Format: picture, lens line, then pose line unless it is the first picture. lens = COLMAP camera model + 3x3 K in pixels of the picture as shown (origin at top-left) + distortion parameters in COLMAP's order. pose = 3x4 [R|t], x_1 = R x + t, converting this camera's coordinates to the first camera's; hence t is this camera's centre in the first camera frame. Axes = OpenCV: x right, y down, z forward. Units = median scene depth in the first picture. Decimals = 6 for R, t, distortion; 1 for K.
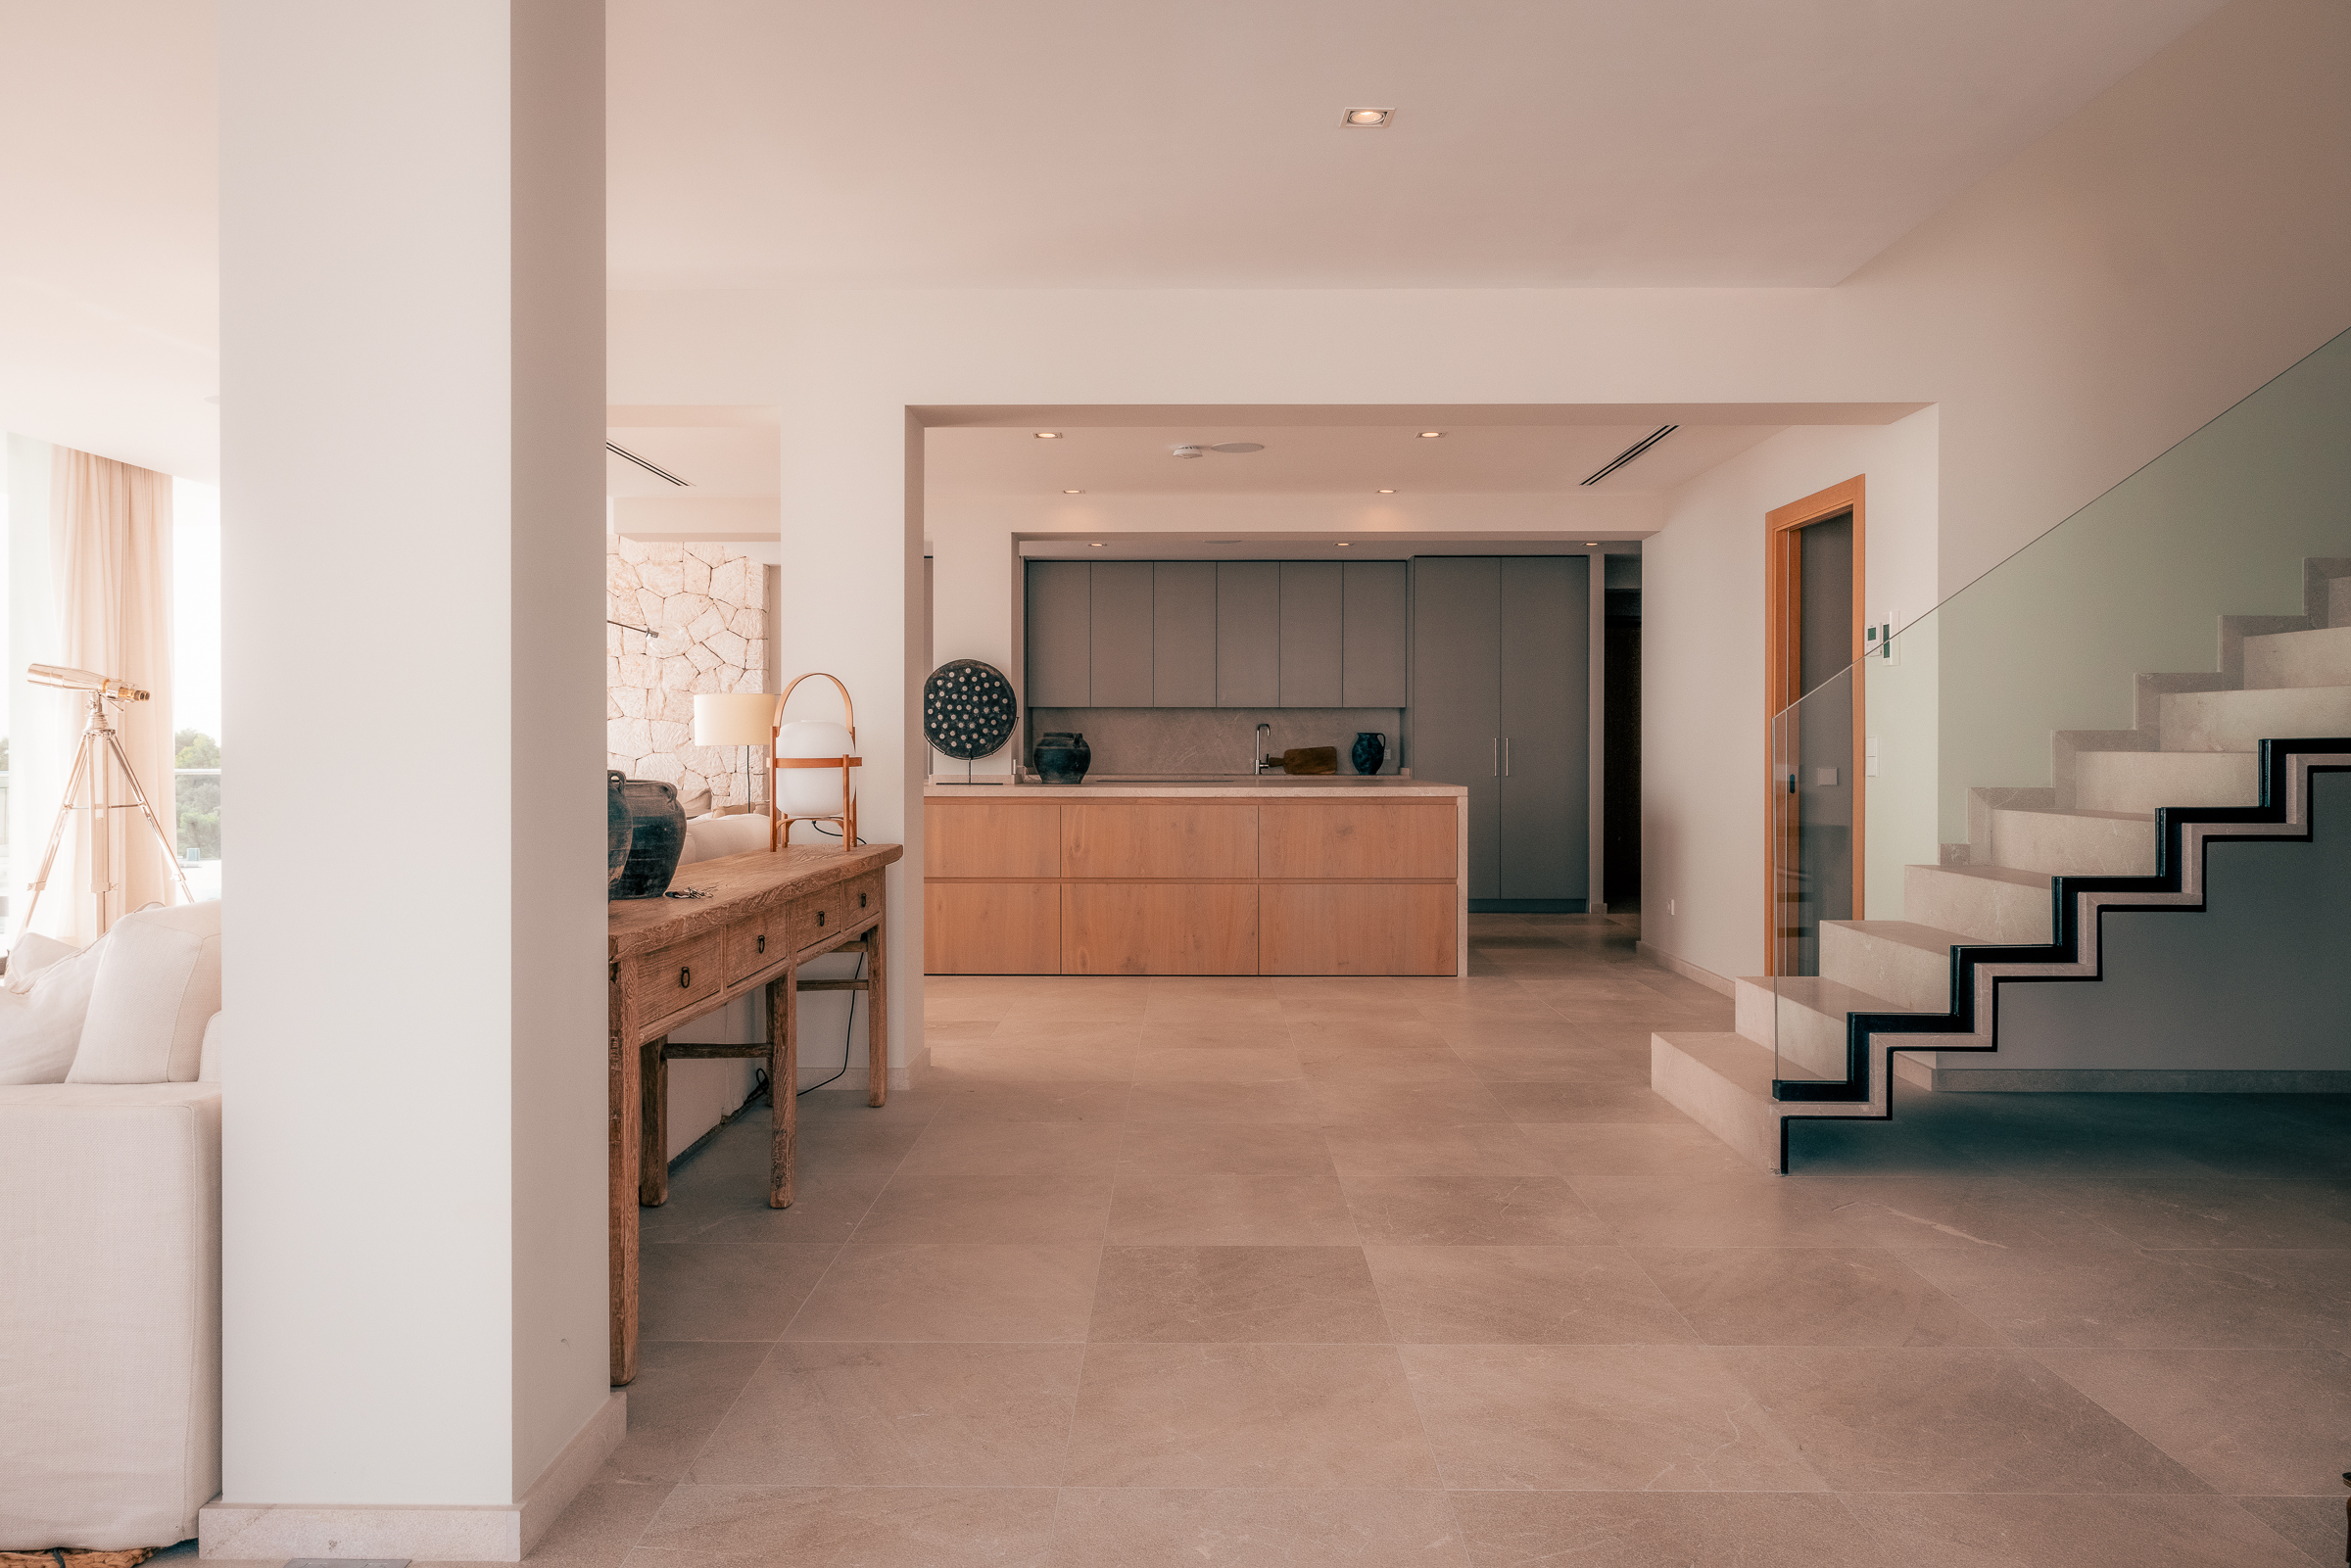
lens RADIAL K [[1632.7, 0, 1175.5], [0, 1632.7, 784.0], [0, 0, 1]] dist [-0.004016, -0.001414]
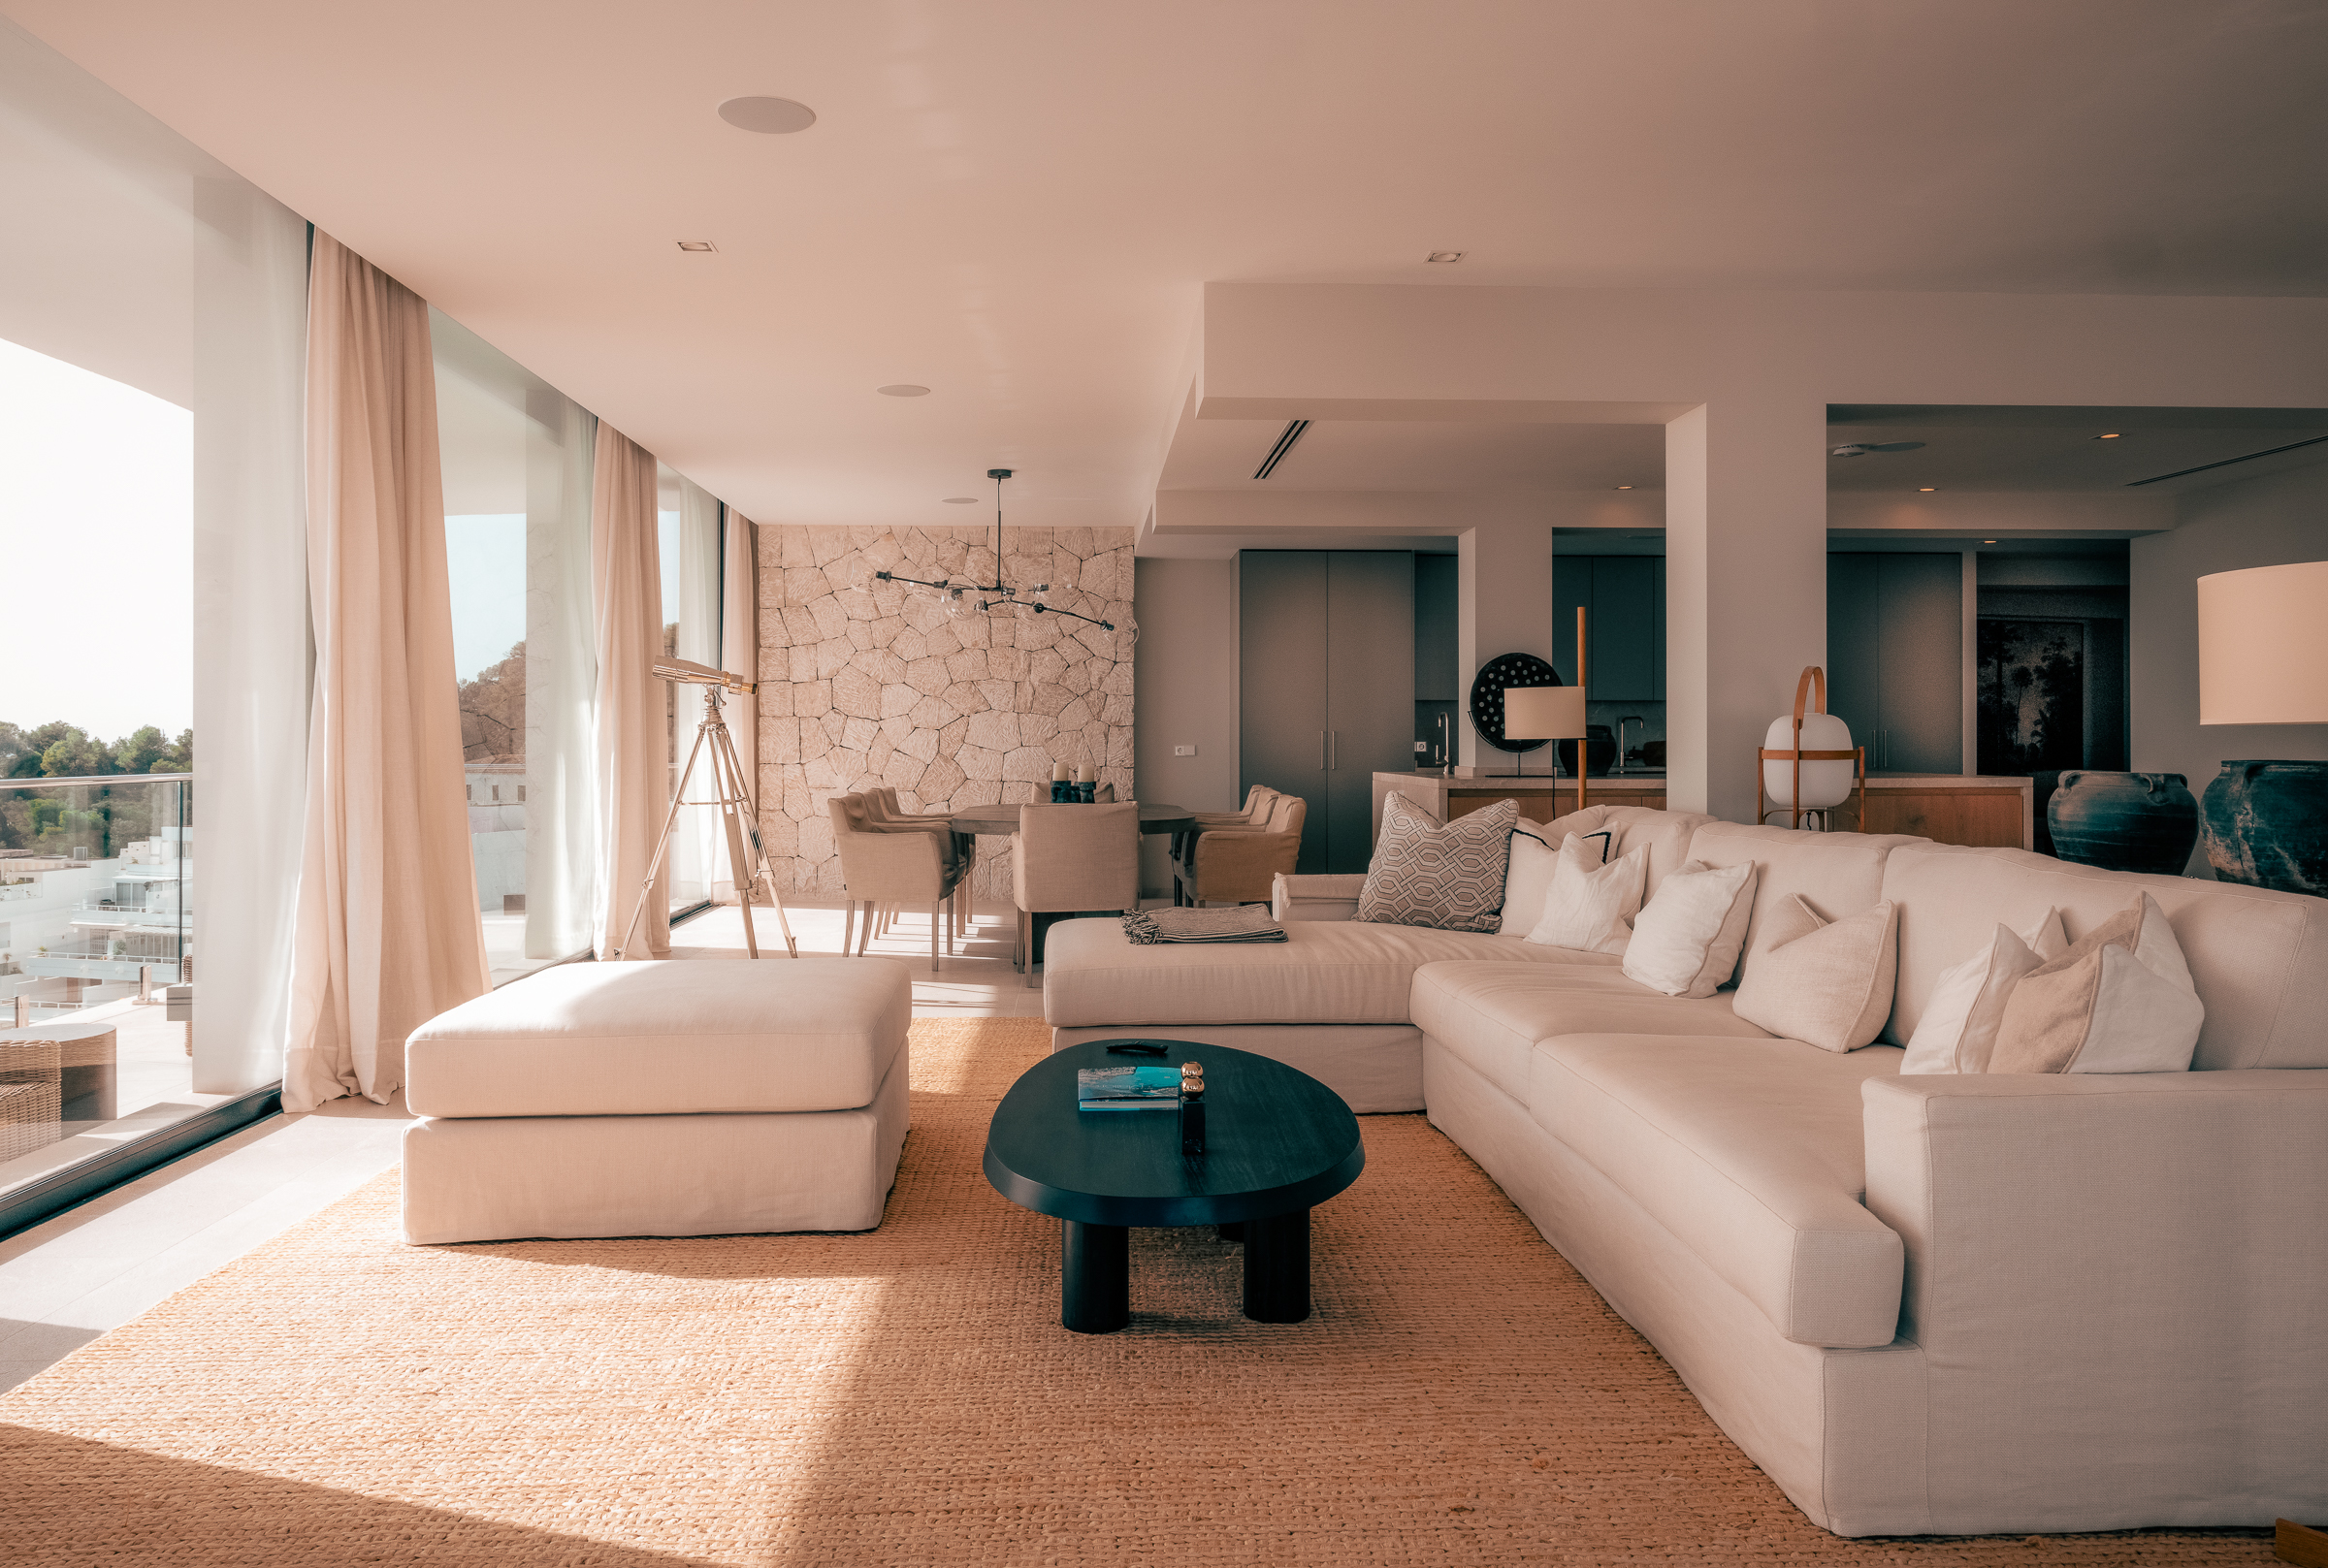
lens RADIAL K [[1638.2, 0, 1164.0], [0, 1638.2, 784.0], [0, 0, 1]] dist [0.005082, 0.002434]
pose [[0.997699, -0.003905, 0.067685, -0.409688], [0.003625, 0.999984, 0.004261, -0.000245], [-0.067700, -0.004006, 0.997698, 0.001698]]
